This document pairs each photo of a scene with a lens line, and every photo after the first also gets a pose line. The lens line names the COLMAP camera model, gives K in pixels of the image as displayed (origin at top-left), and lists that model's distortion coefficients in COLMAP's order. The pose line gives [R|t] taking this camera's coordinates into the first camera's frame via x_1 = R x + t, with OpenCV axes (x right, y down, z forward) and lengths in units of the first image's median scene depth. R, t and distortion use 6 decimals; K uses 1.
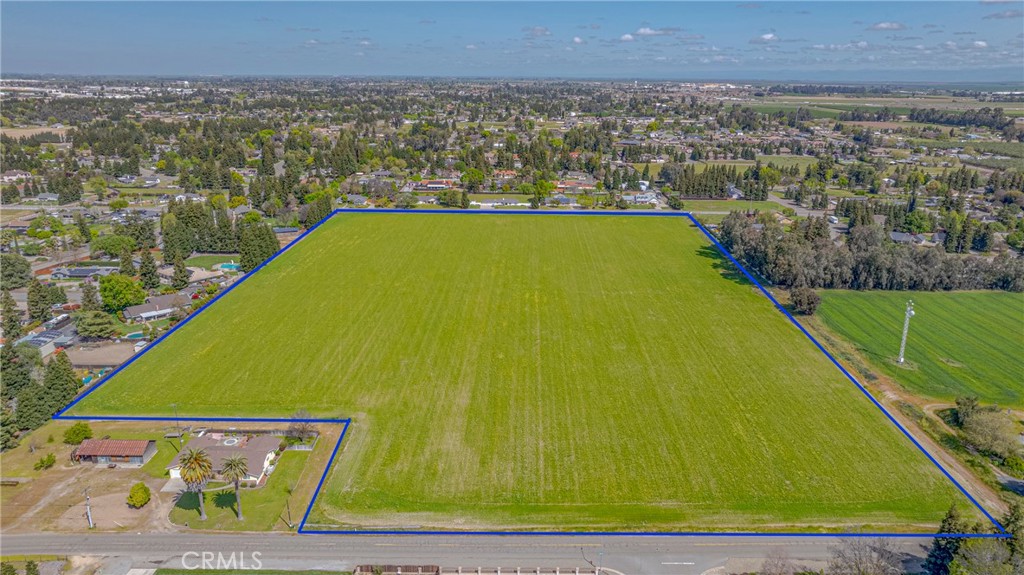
lens RADIAL K [[723.6, 0, 515.0], [0, 723.6, 285.1], [0, 0, 1]] dist [-0.036172, 0.038030]
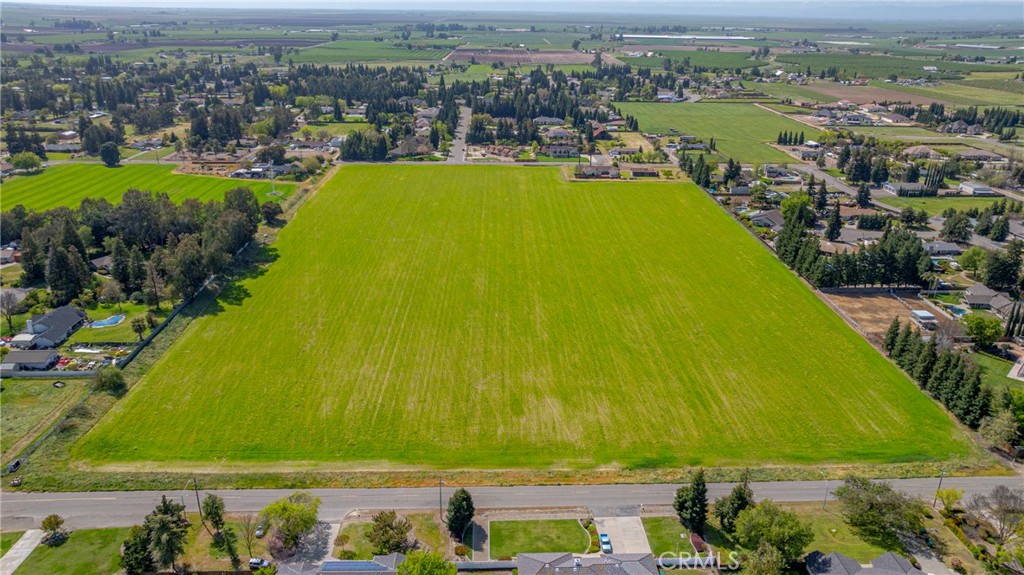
lens RADIAL K [[719.2, 0, 519.6], [0, 719.2, 289.1], [0, 0, 1]] dist [-0.017865, 0.003383]
pose [[-0.998519, -0.004046, -0.054256, 0.034276], [-0.036413, 0.790649, 0.611186, -0.643791], [0.040424, 0.612256, -0.789625, 2.059697]]
